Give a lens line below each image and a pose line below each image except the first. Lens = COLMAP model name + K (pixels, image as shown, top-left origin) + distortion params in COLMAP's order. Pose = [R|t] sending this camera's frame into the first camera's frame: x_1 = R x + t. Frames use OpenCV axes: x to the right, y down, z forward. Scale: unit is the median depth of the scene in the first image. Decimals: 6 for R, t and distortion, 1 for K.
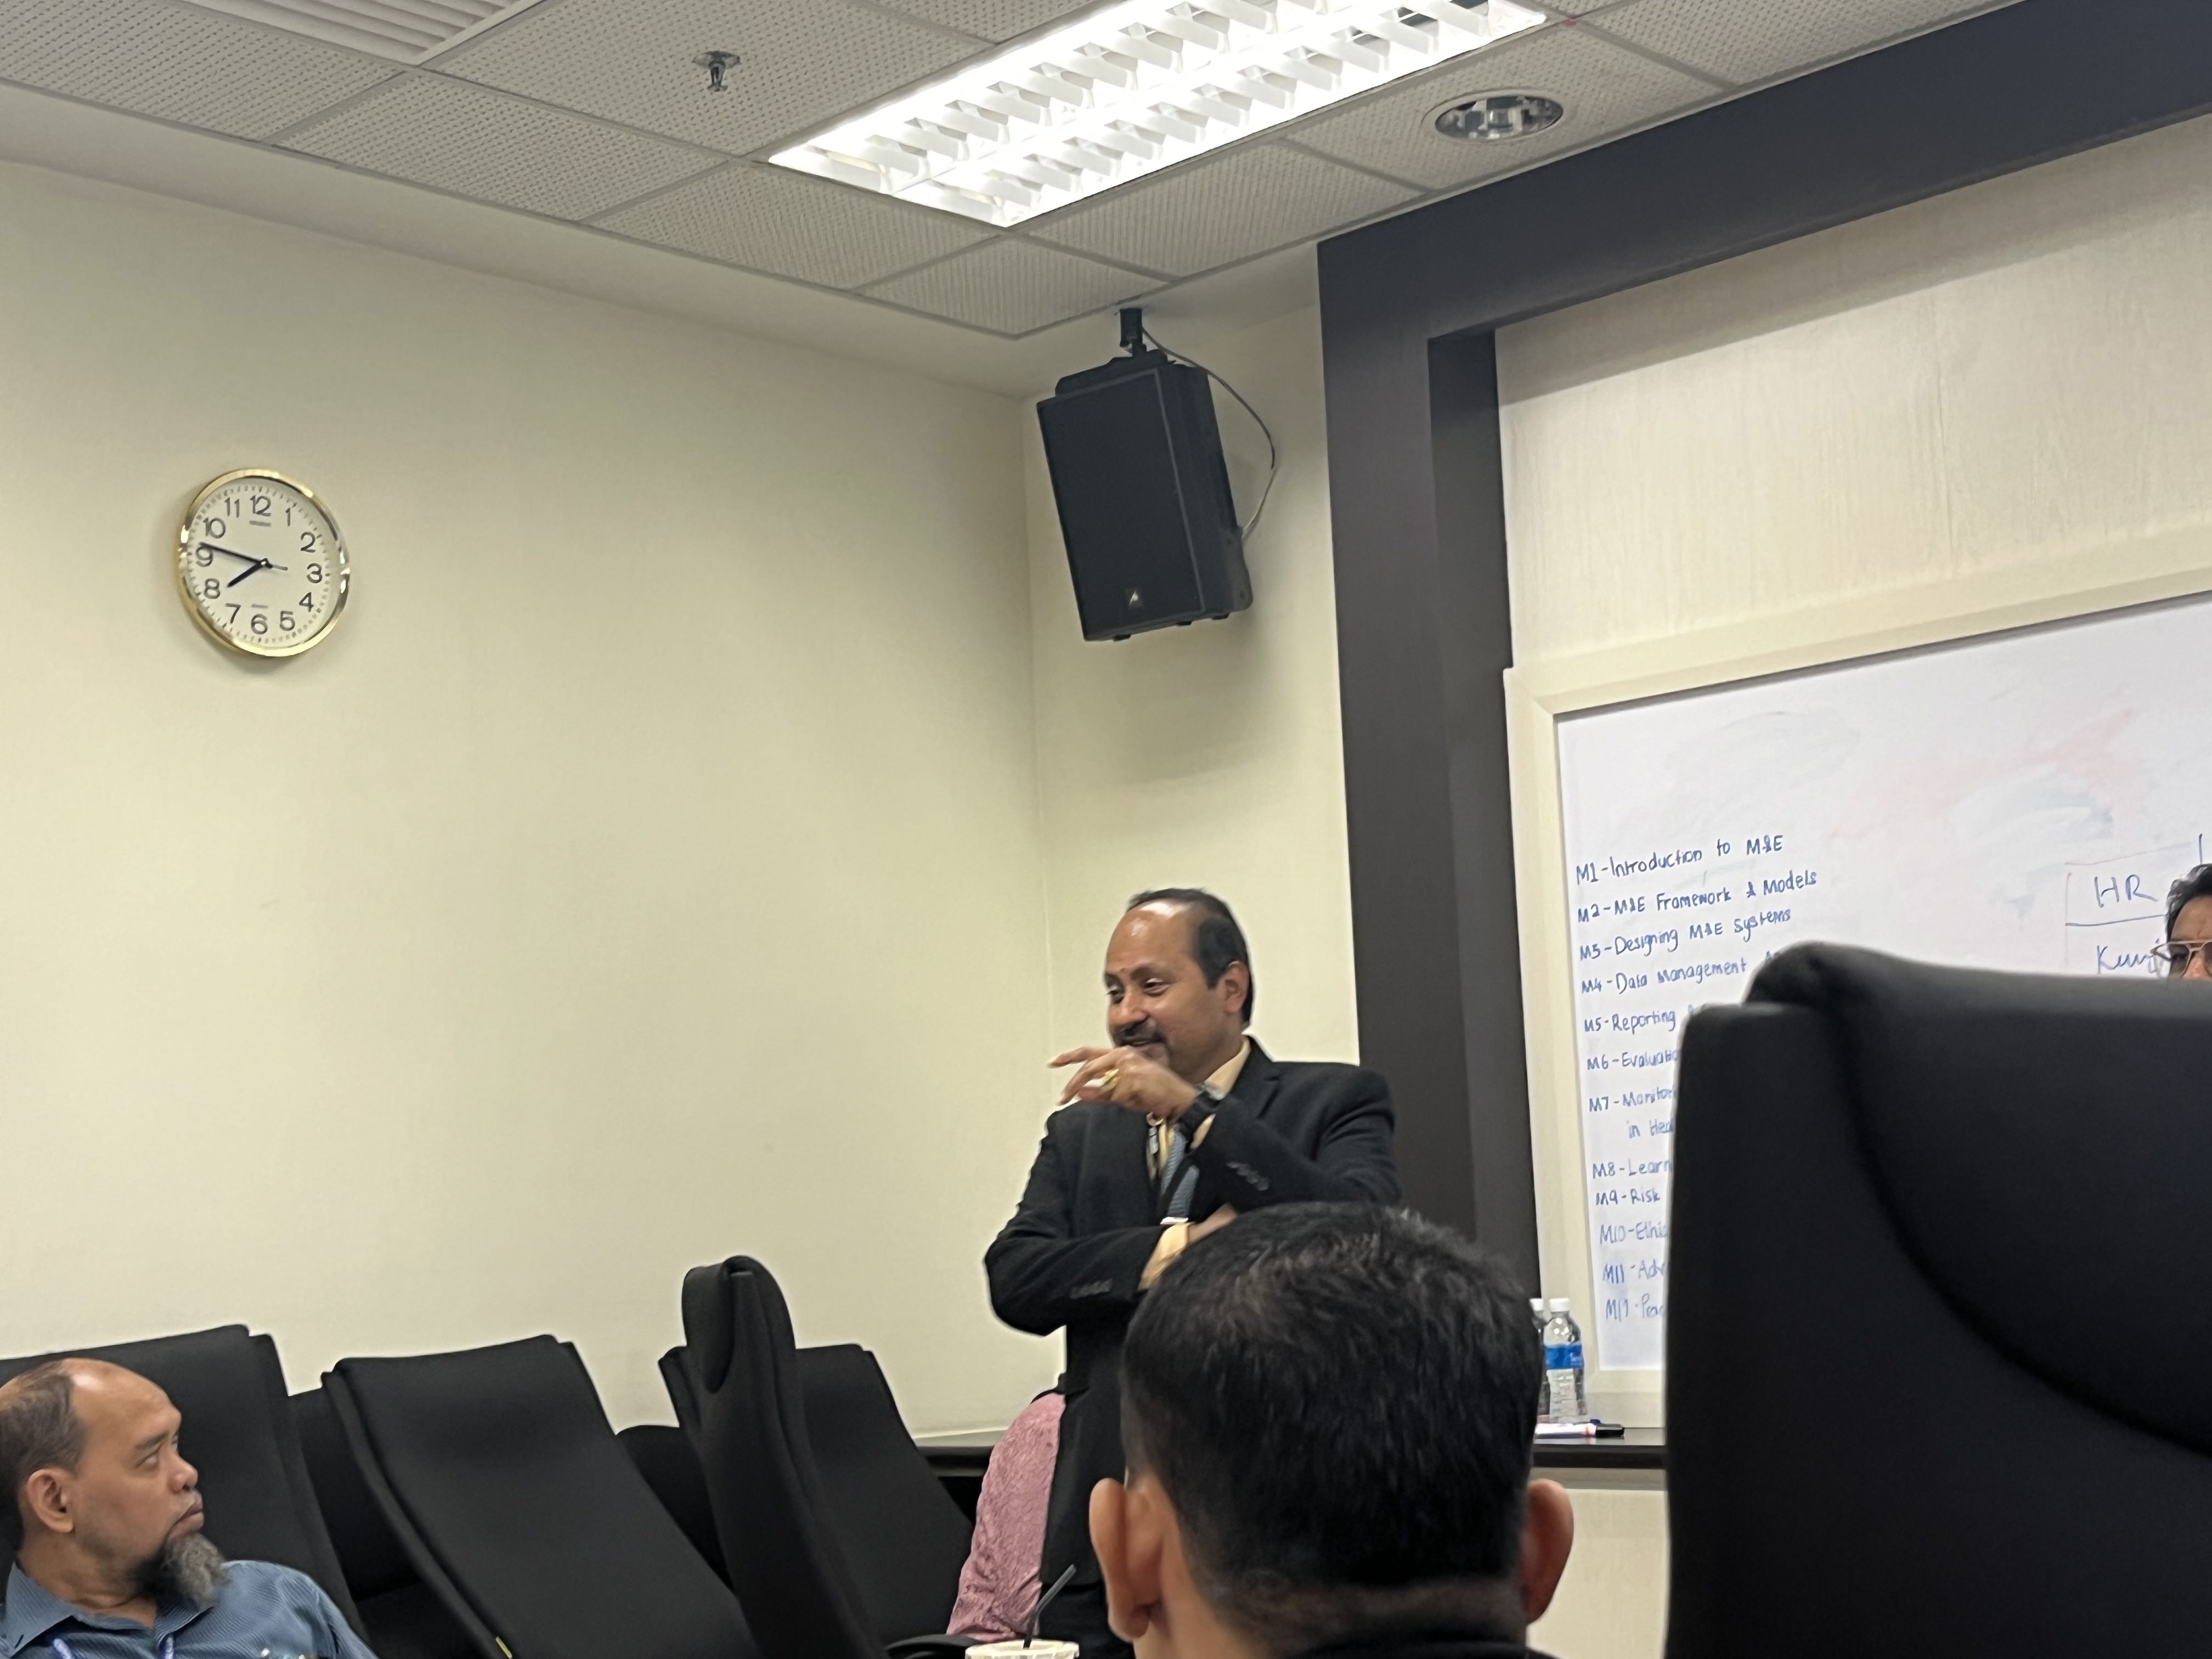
lens RADIAL K [[3122.9, 0, 1120.1], [0, 3122.9, 834.2], [0, 0, 1]] dist [0.172012, -0.753978]
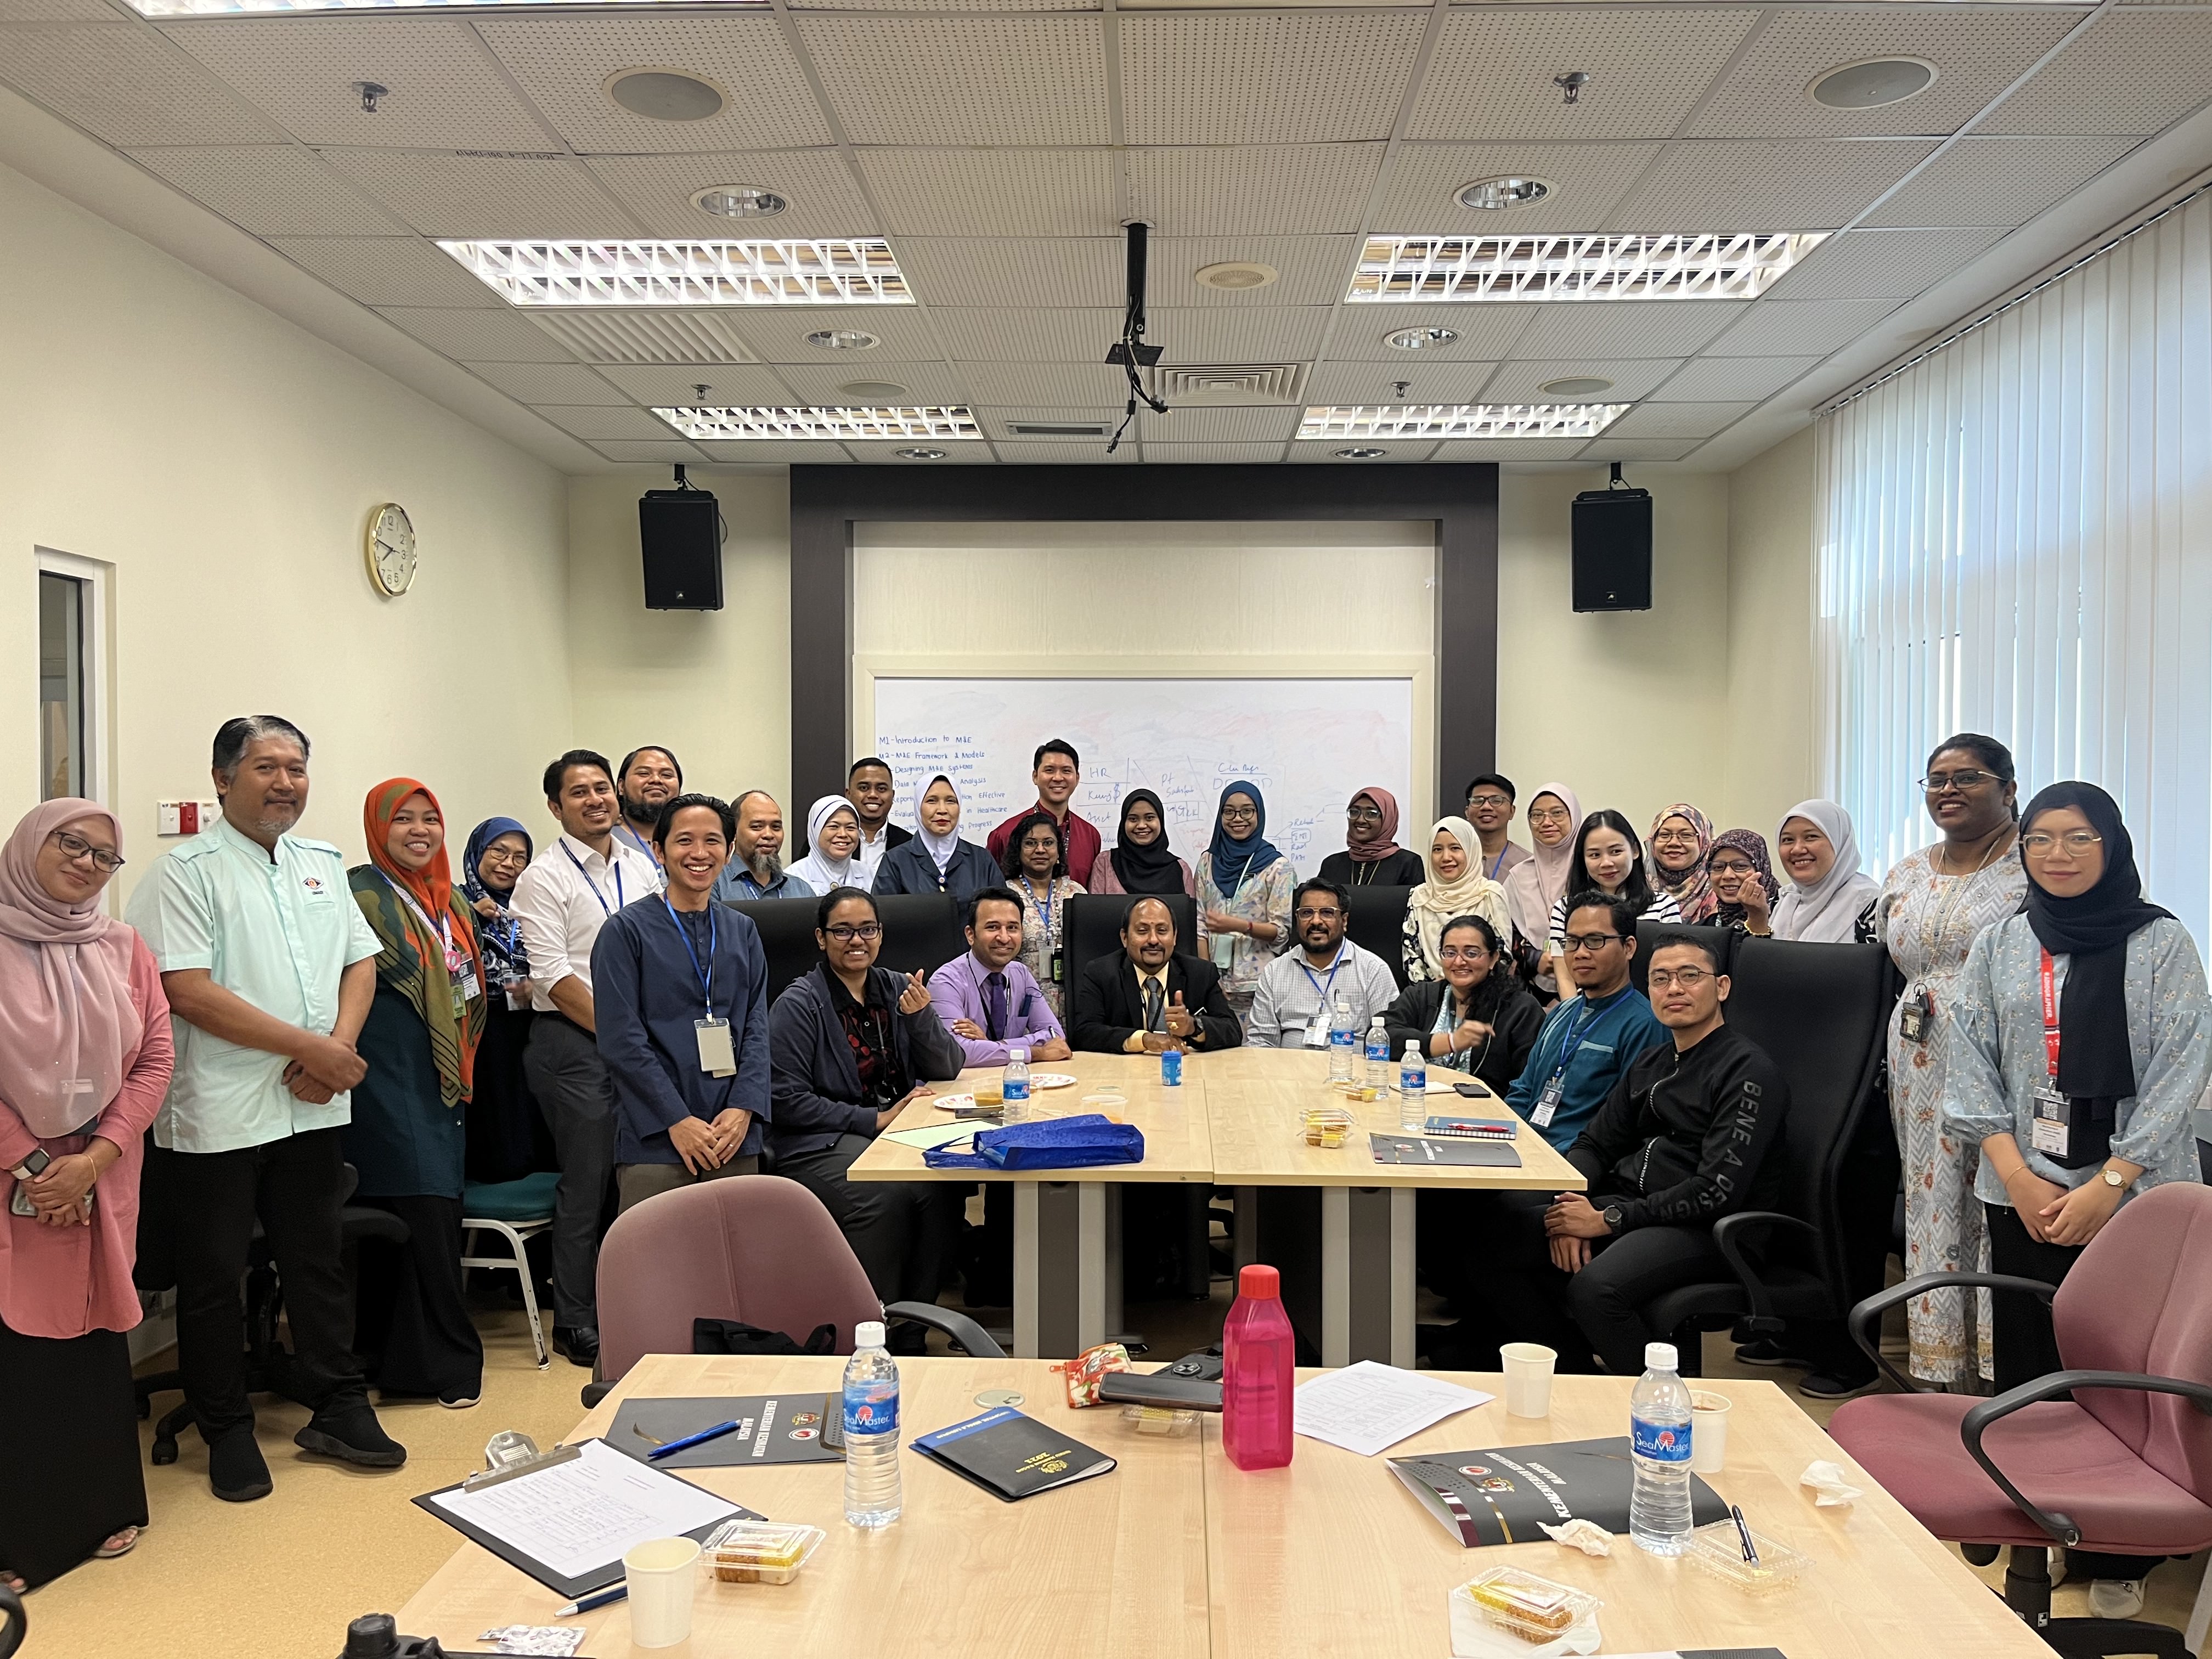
lens RADIAL K [[1650.1, 0, 1106.0], [0, 1650.1, 829.5], [0, 0, 1]] dist [0.049047, -0.092213]
pose [[0.732200, 0.034760, 0.680203, -0.651017], [-0.128992, 0.987700, 0.088378, -0.059901], [-0.668764, -0.152451, 0.727677, -0.127702]]
